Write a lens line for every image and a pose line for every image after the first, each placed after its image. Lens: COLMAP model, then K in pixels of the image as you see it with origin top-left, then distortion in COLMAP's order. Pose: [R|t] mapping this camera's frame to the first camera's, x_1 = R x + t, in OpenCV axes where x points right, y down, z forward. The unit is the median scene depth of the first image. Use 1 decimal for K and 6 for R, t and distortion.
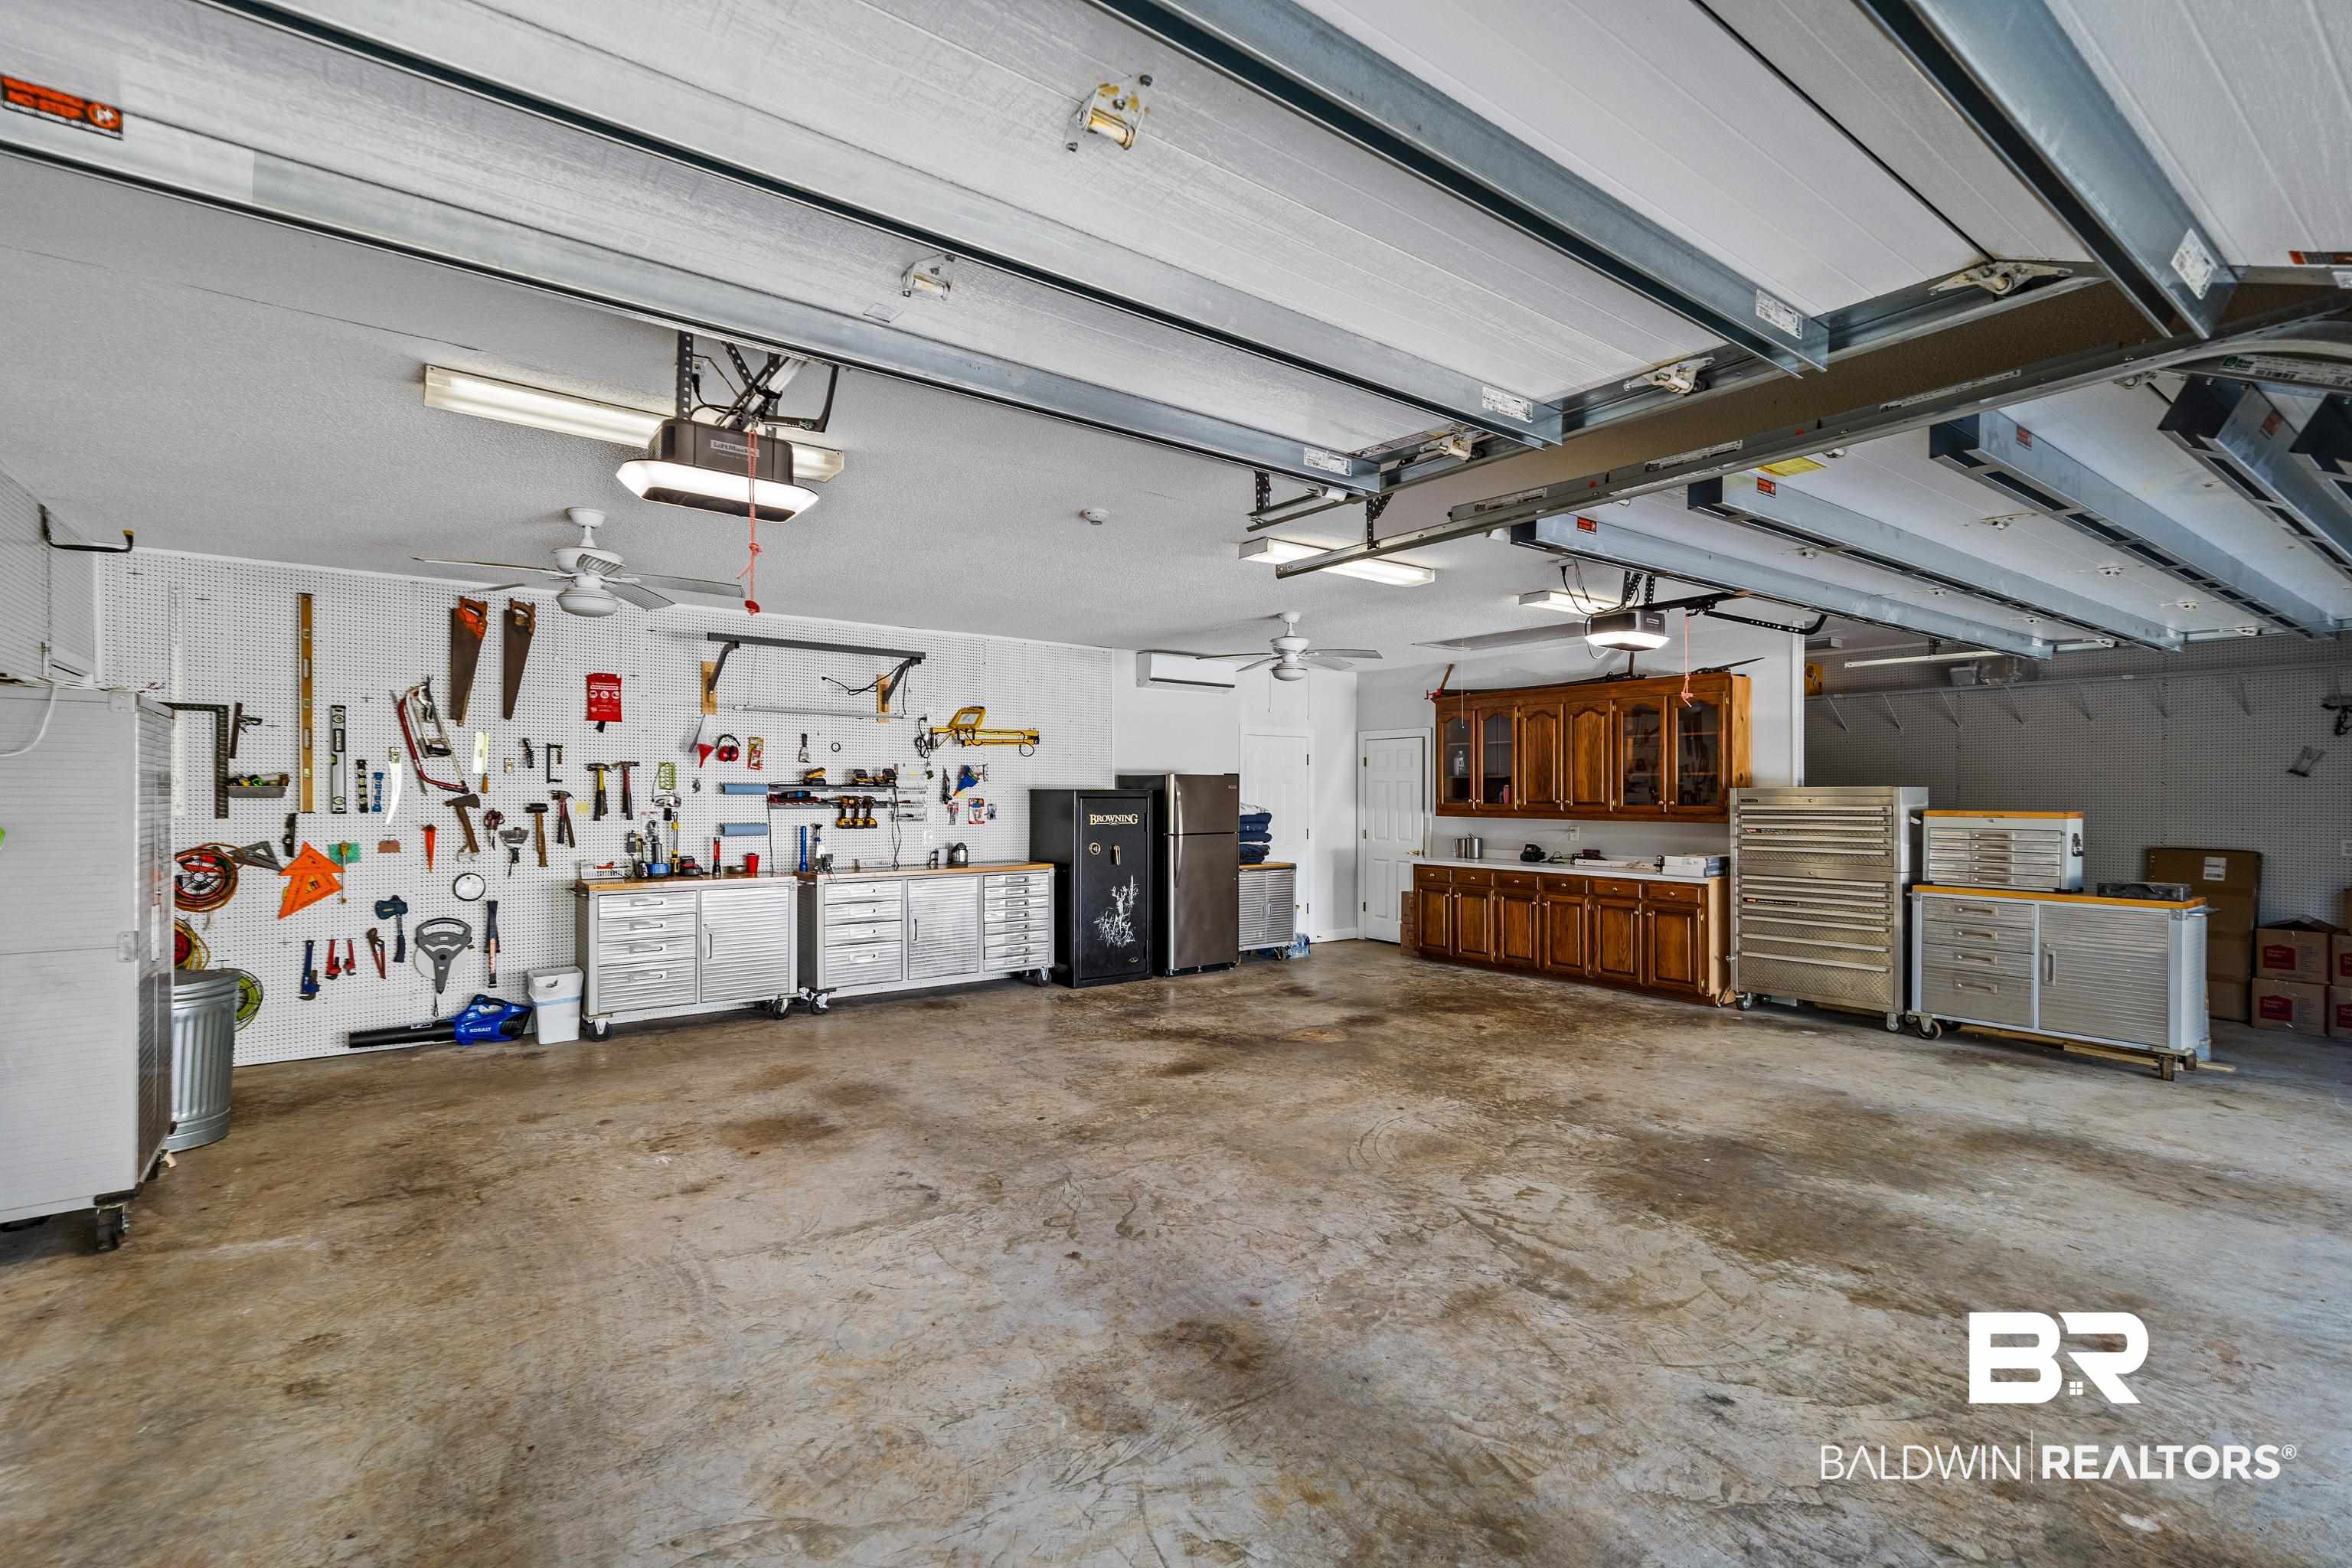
lens RADIAL K [[1072.6, 0, 1180.3], [0, 1072.6, 786.9], [0, 0, 1]] dist [0.009085, 0.002240]
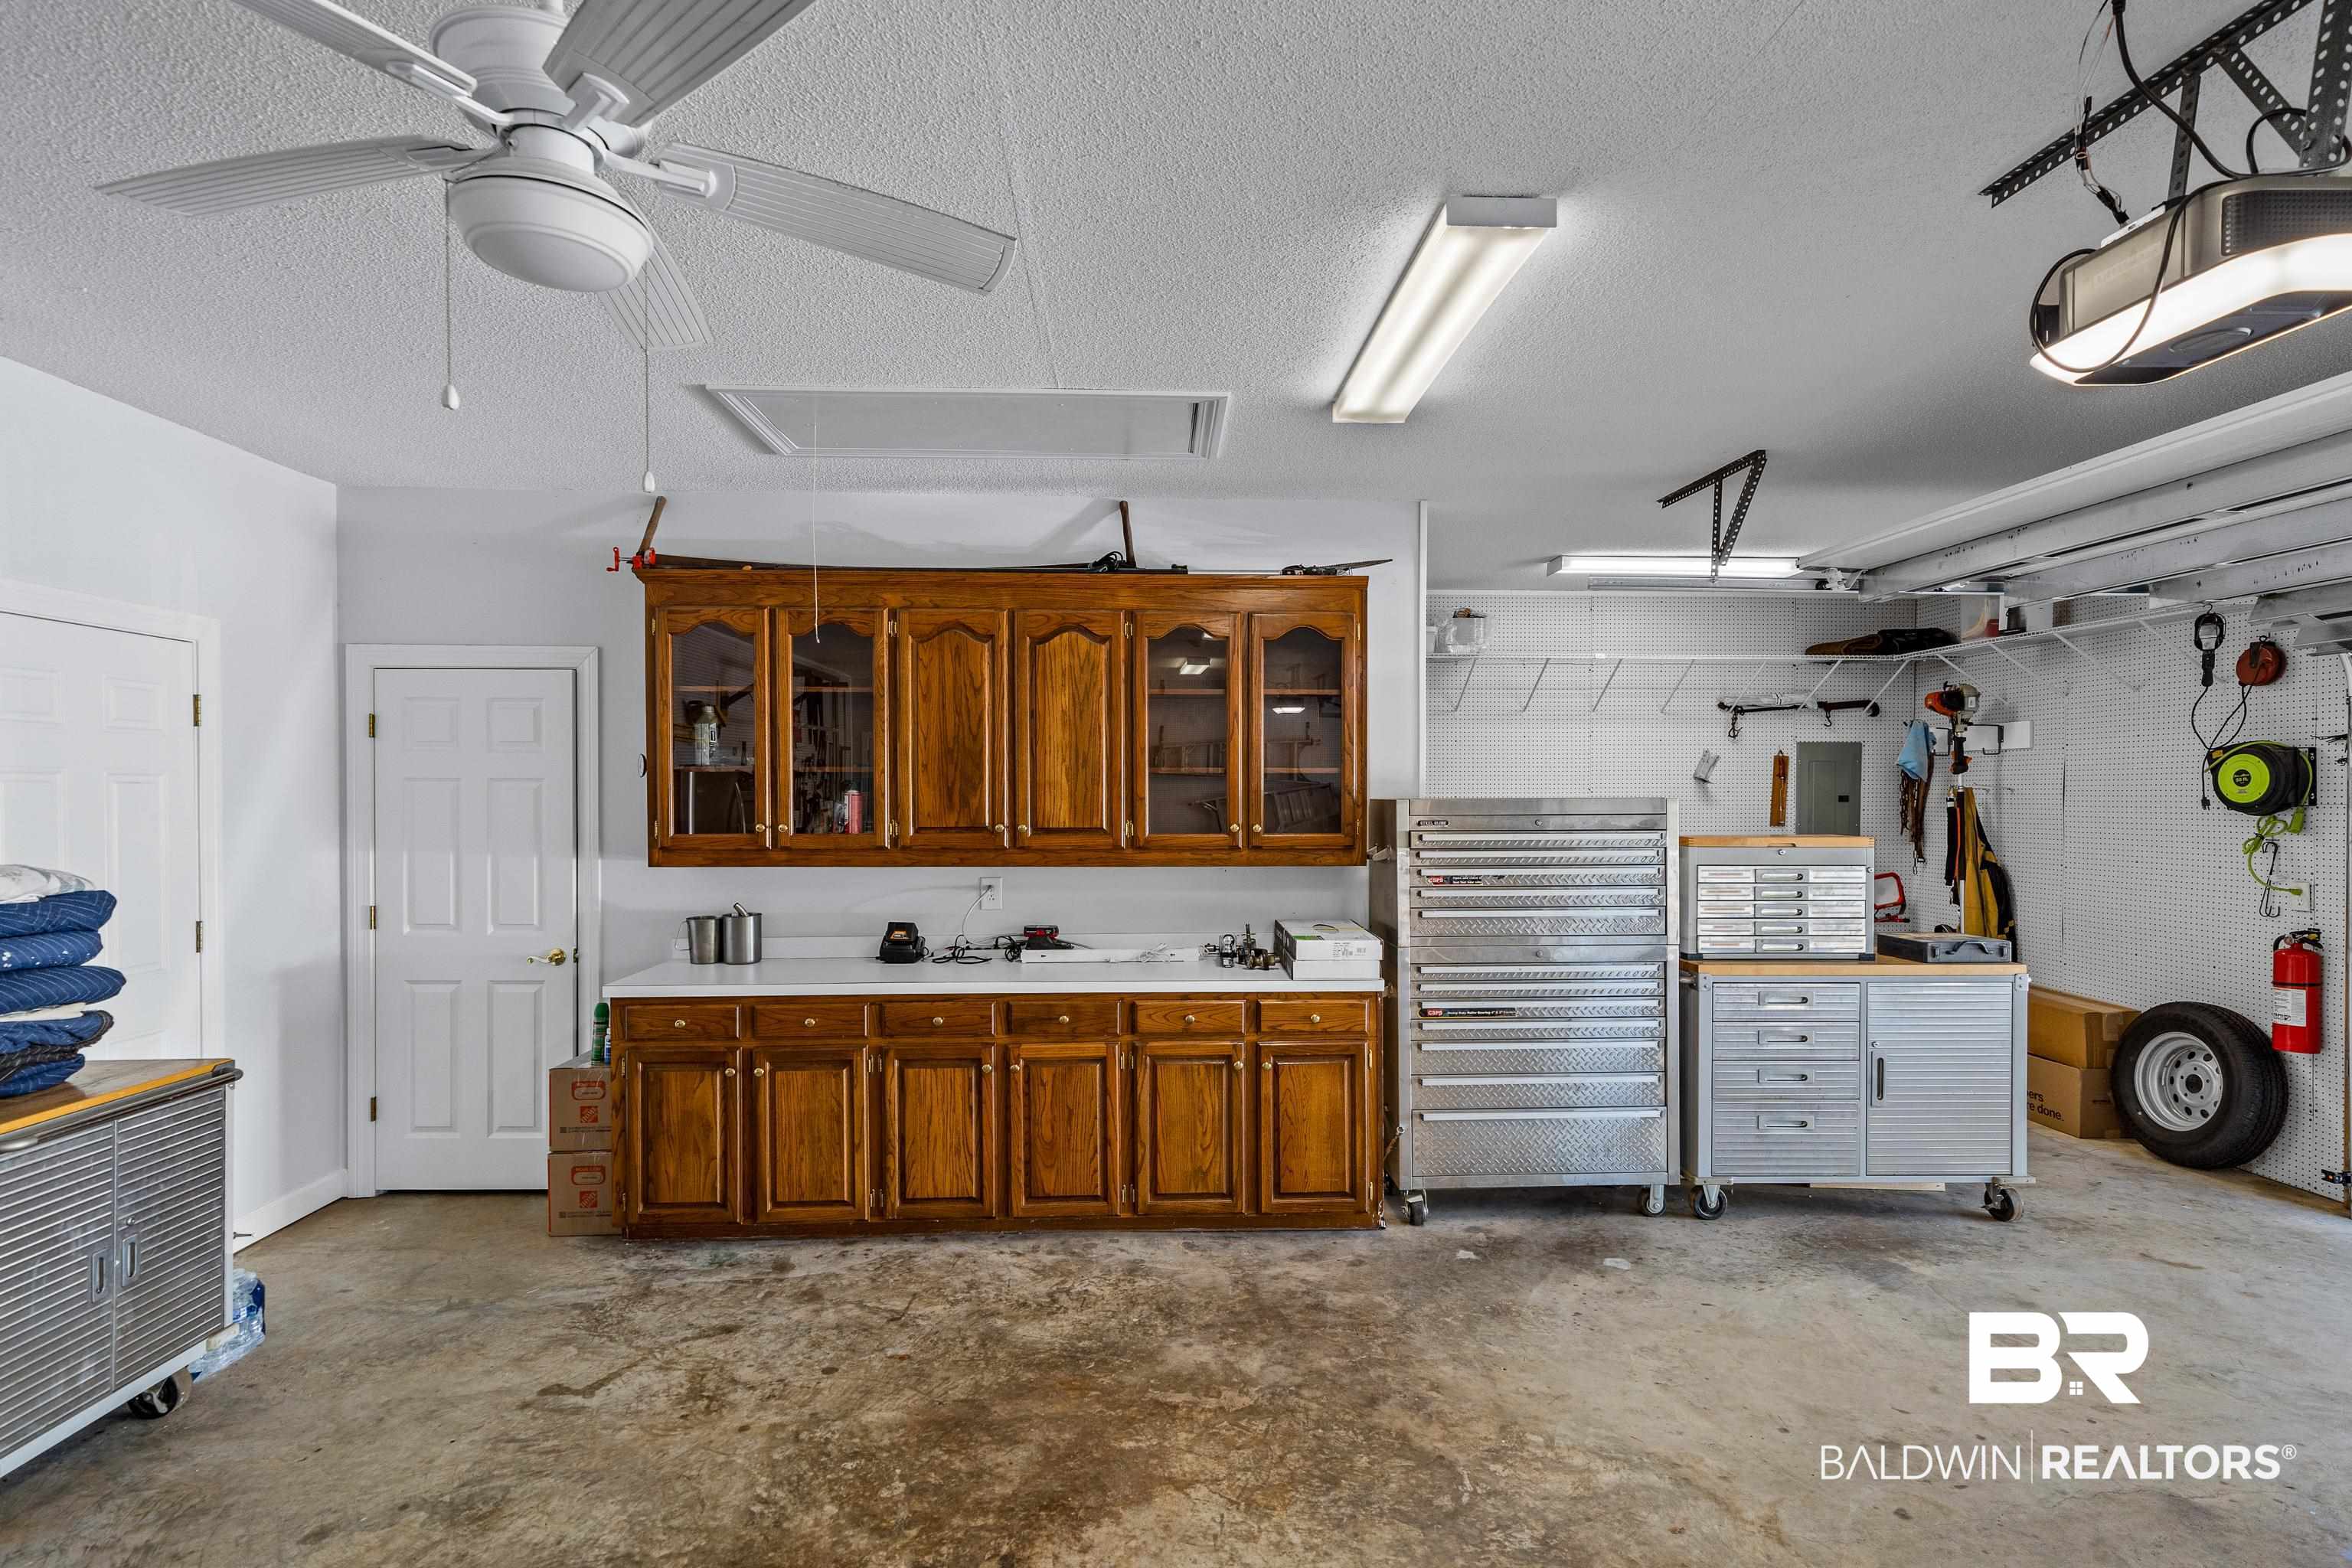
lens RADIAL K [[1180.9, 0, 1175.4], [0, 1180.9, 814.0], [0, 0, 1]] dist [0.016705, -0.000134]
pose [[0.570124, -0.015266, 0.821417, -0.018256], [-0.004132, 0.999761, 0.021448, -0.004252], [-0.821548, -0.015623, 0.569925, 0.927184]]
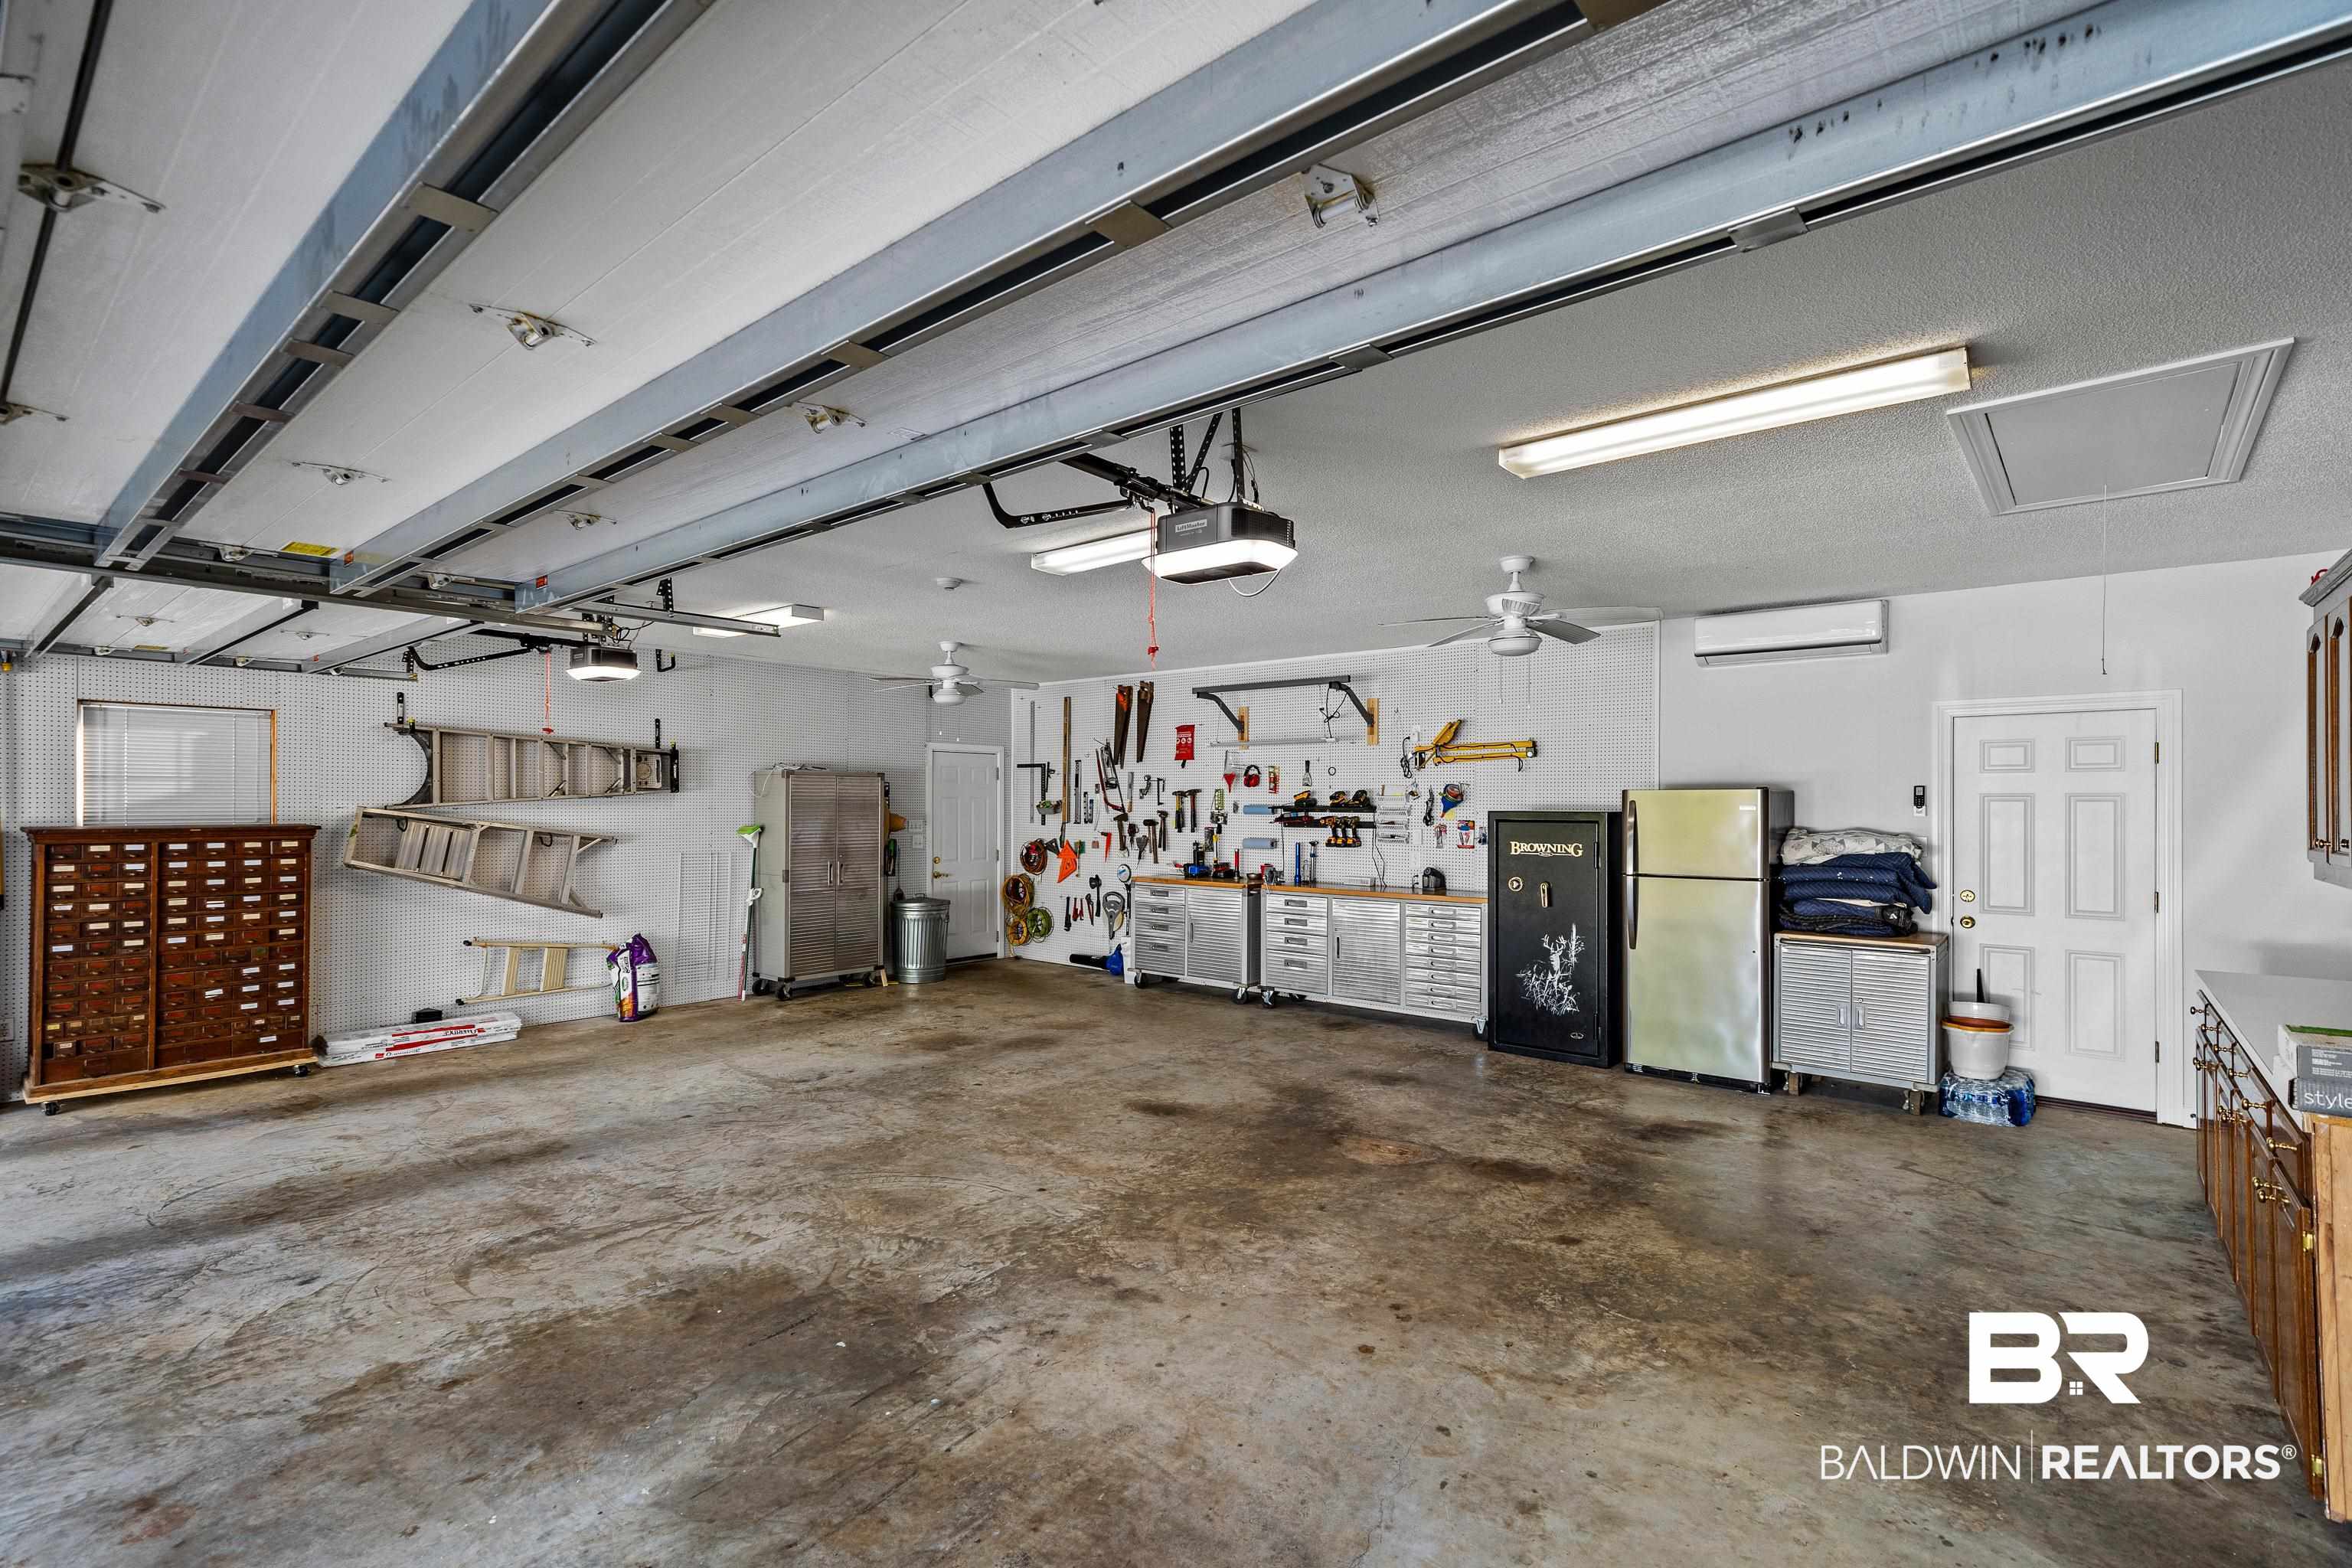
lens RADIAL K [[1072.6, 0, 1162.5], [0, 1072.6, 795.3], [0, 0, 1]] dist [0.009085, 0.002240]
pose [[0.212386, -0.010021, -0.977134, 0.869645], [0.002604, 0.999950, -0.009689, -0.003363], [0.977182, -0.000487, 0.212401, 0.749844]]
